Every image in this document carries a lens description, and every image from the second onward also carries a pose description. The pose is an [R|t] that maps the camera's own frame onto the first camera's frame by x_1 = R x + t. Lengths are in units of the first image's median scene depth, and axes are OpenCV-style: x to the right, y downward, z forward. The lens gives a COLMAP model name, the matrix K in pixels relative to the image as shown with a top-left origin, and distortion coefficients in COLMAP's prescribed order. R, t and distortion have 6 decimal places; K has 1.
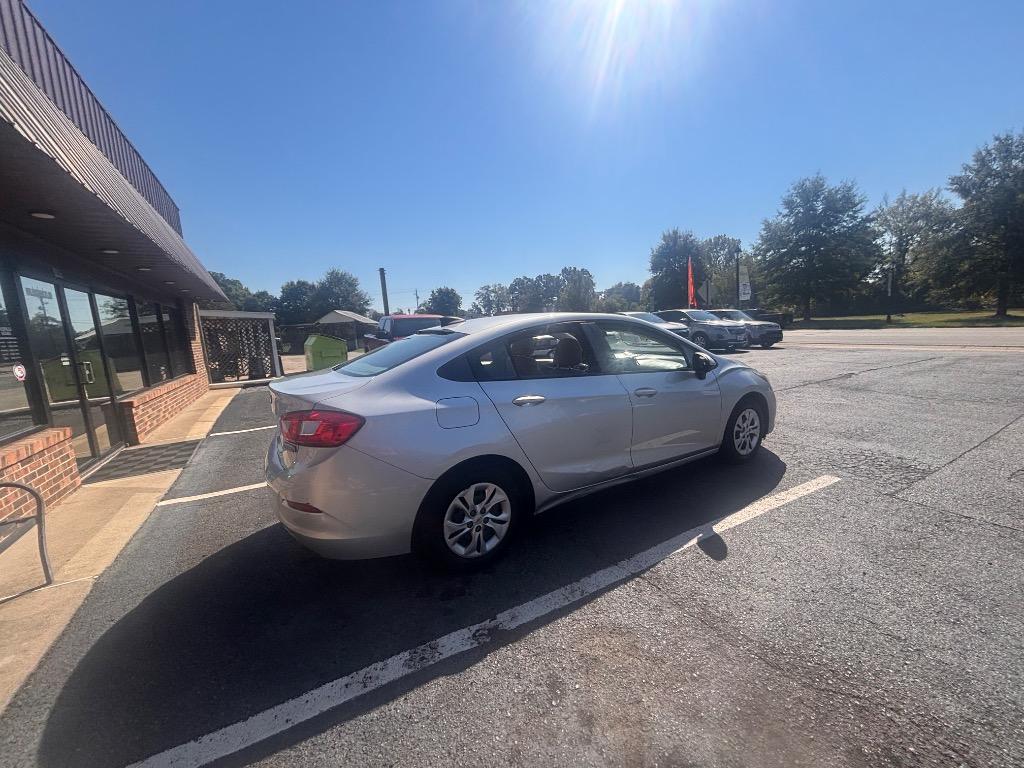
lens RADIAL K [[416.4, 0, 512.3], [0, 416.4, 379.4], [0, 0, 1]] dist [-0.002210, -0.000339]
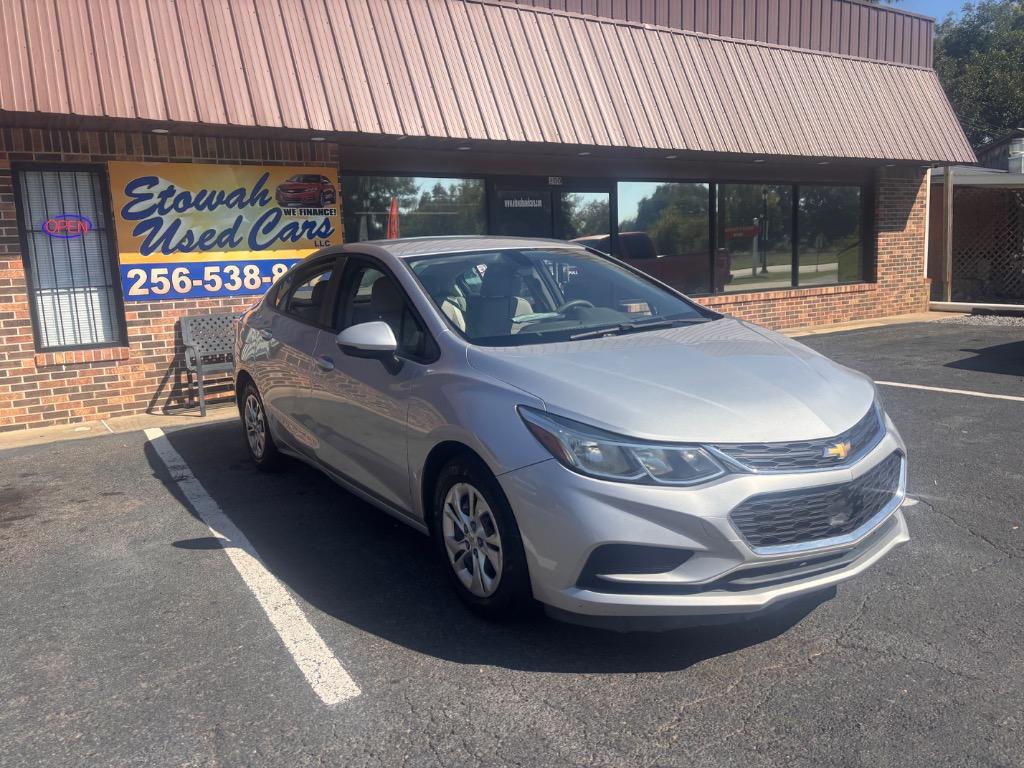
lens RADIAL K [[777.1, 0, 507.0], [0, 777.1, 380.6], [0, 0, 1]] dist [0.035110, -0.030947]
pose [[0.034855, 0.209320, -0.977226, 1.999986], [-0.086261, 0.974801, 0.205724, -0.288274], [0.995663, 0.077126, 0.052032, 1.541080]]
